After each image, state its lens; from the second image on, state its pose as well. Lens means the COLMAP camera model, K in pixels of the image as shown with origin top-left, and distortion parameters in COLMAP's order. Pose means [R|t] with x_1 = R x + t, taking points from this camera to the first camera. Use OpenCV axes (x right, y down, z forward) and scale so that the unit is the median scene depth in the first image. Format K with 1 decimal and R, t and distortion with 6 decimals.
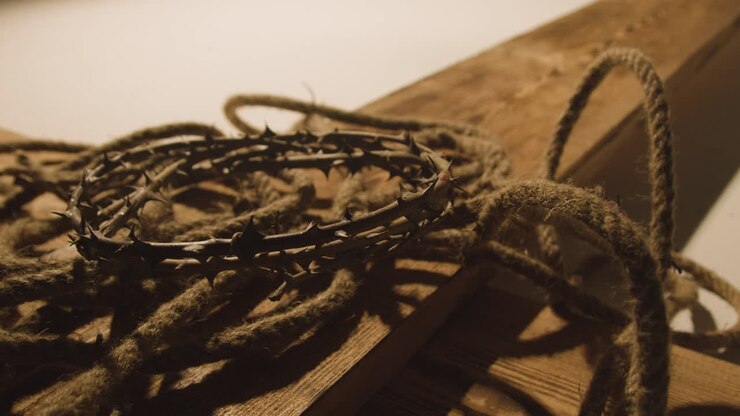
lens RADIAL K [[773.8, 0, 369.5], [0, 773.8, 124.0], [0, 0, 1]] dist [-0.138463, 0.041631]
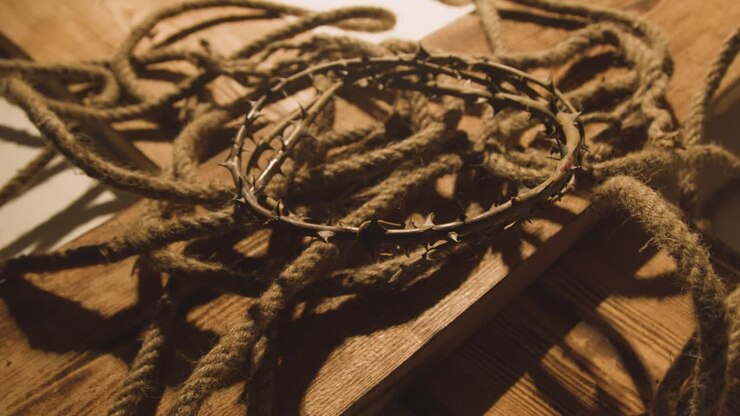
lens RADIAL K [[773.8, 0, 369.5], [0, 773.8, 124.0], [0, 0, 1]] dist [-0.138463, 0.041631]
pose [[0.965155, 0.109708, -0.237570, 0.072237], [-0.029320, 0.947493, 0.318429, -0.278887], [0.260031, -0.300368, 0.917694, -0.013289]]
